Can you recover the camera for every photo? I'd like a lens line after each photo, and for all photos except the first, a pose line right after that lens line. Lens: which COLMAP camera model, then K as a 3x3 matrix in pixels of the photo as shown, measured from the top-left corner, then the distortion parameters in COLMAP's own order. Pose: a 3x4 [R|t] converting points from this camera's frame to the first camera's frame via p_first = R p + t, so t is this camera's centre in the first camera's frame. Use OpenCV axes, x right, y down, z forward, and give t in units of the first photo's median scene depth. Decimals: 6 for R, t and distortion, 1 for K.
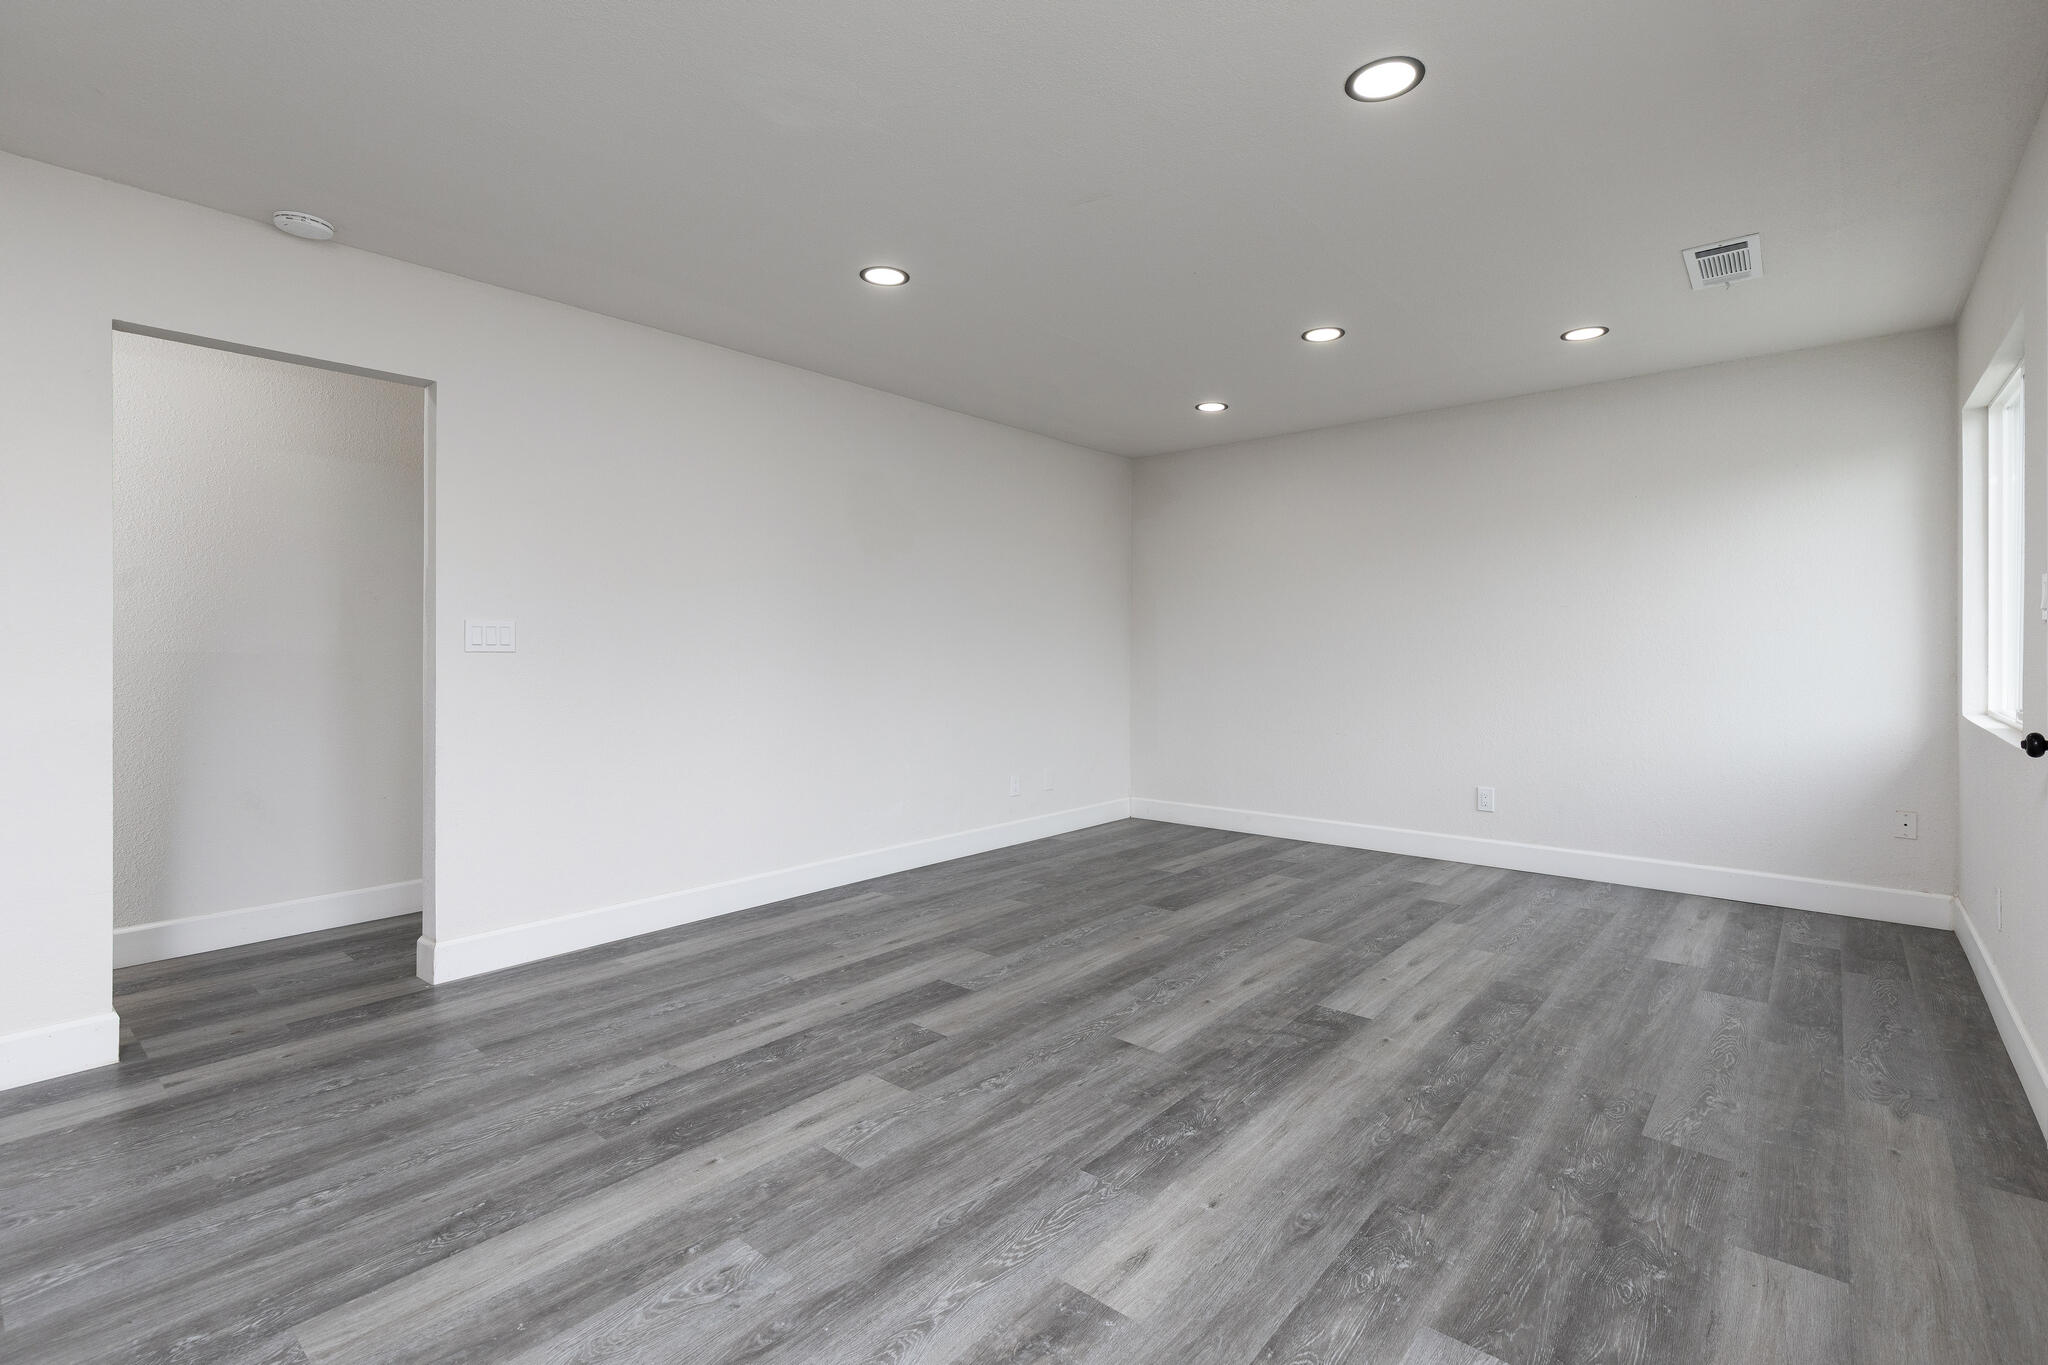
lens RADIAL K [[927.9, 0, 1030.3], [0, 927.9, 677.4], [0, 0, 1]] dist [0.010906, -0.002270]
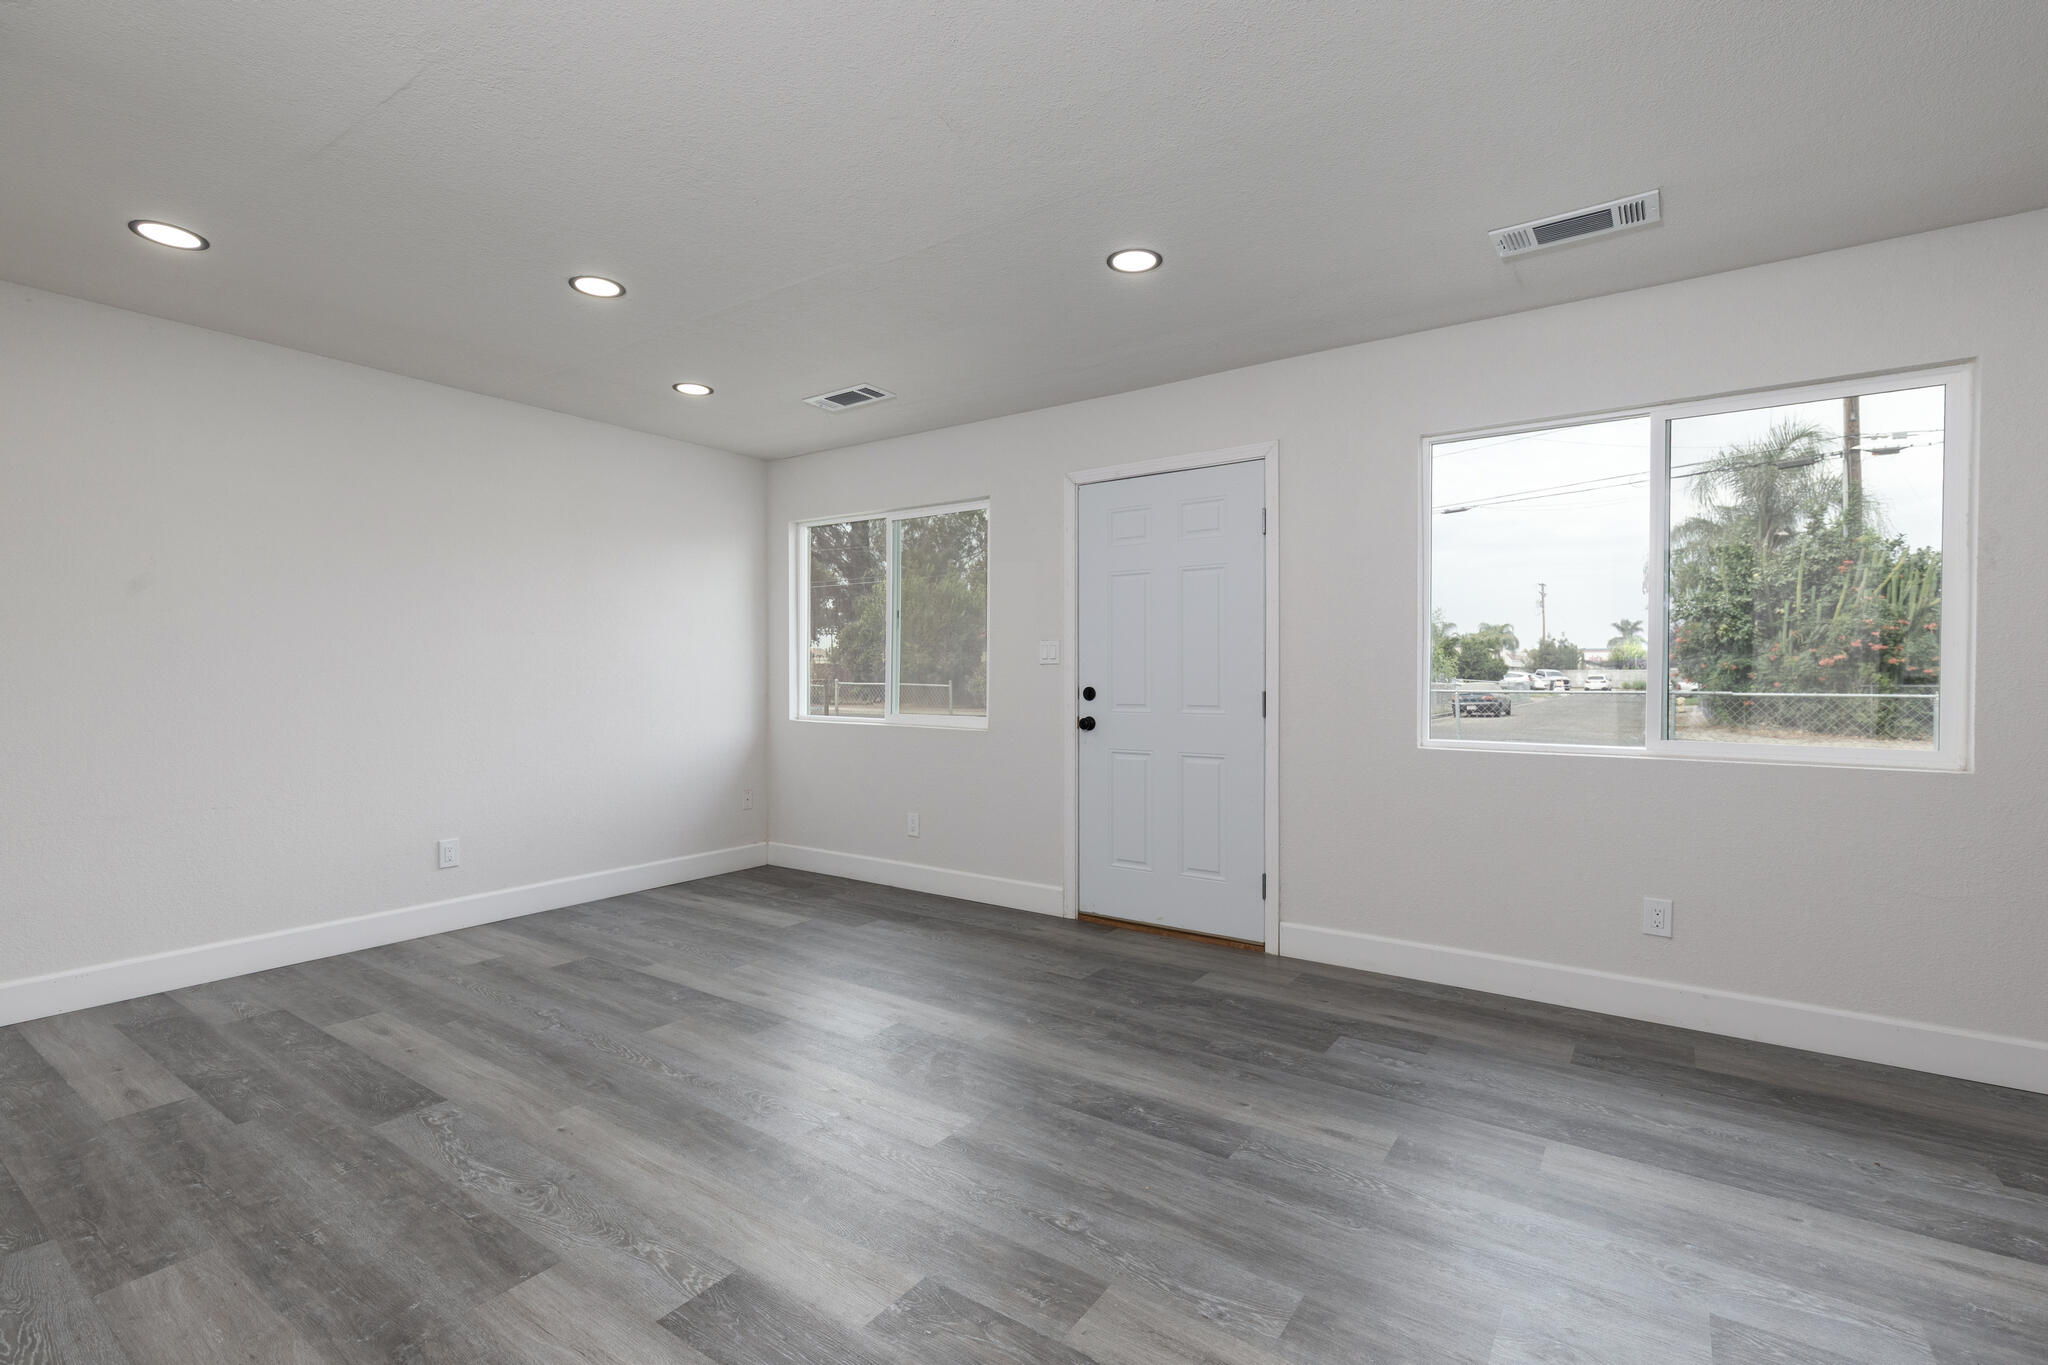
lens RADIAL K [[927.9, 0, 1036.1], [0, 927.9, 671.4], [0, 0, 1]] dist [0.010906, -0.002270]
pose [[-0.105639, 0.007380, 0.994377, -0.850044], [0.029595, 0.999553, -0.004274, -0.032780], [-0.993964, 0.028977, -0.105810, 1.119784]]
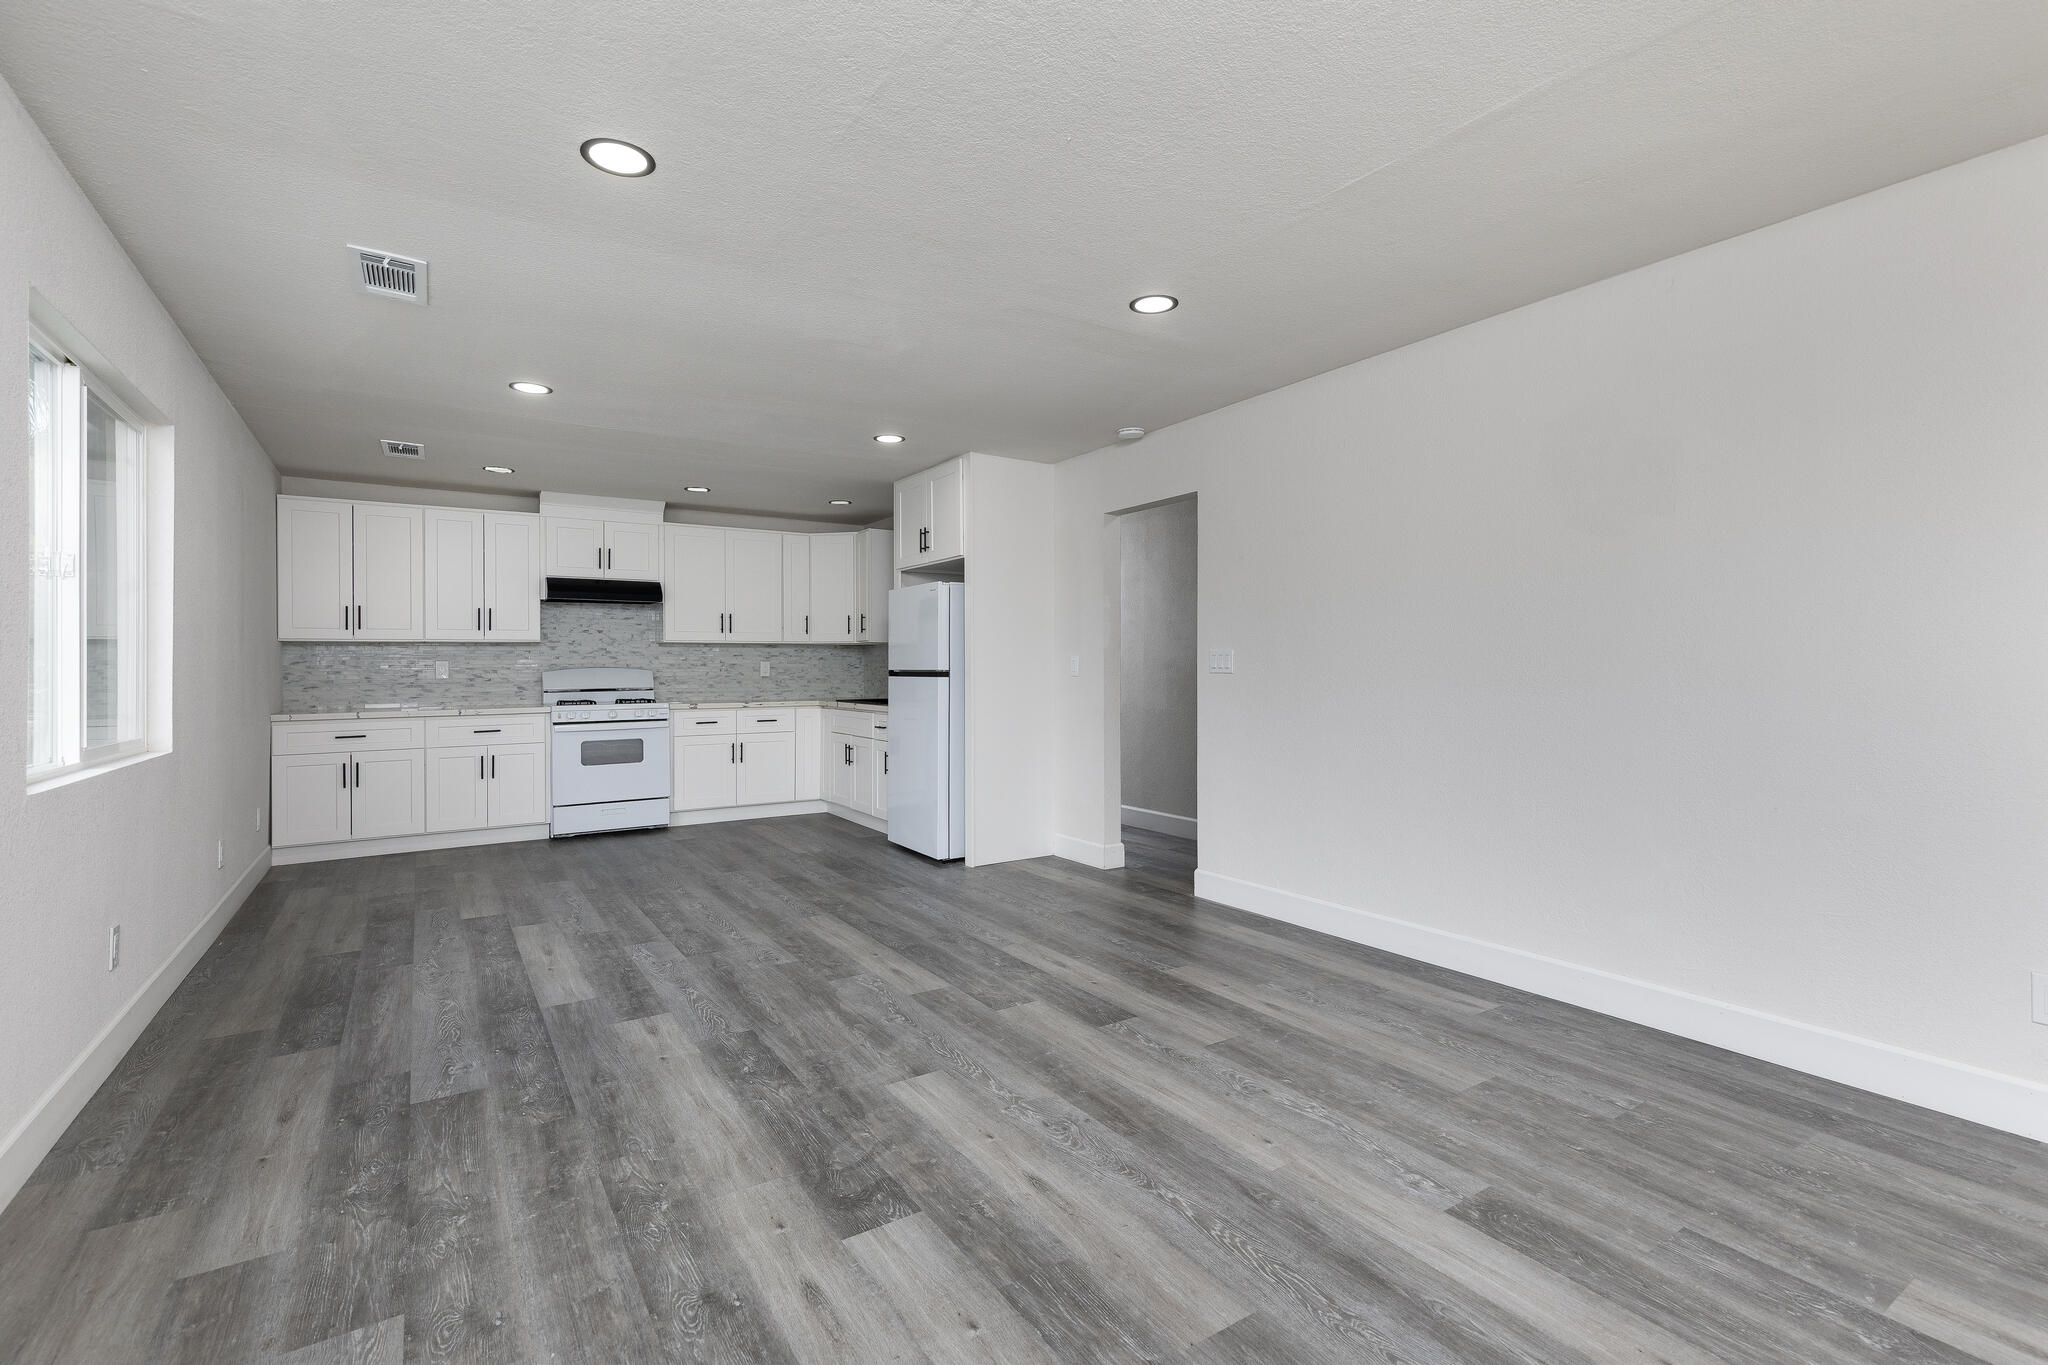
lens RADIAL K [[927.9, 0, 1045.1], [0, 927.9, 670.3], [0, 0, 1]] dist [0.010906, -0.002270]
pose [[-0.263608, 0.003775, -0.964623, 1.141085], [-0.023106, 0.999681, 0.010227, -0.052902], [0.964353, 0.024985, -0.263436, 1.542896]]
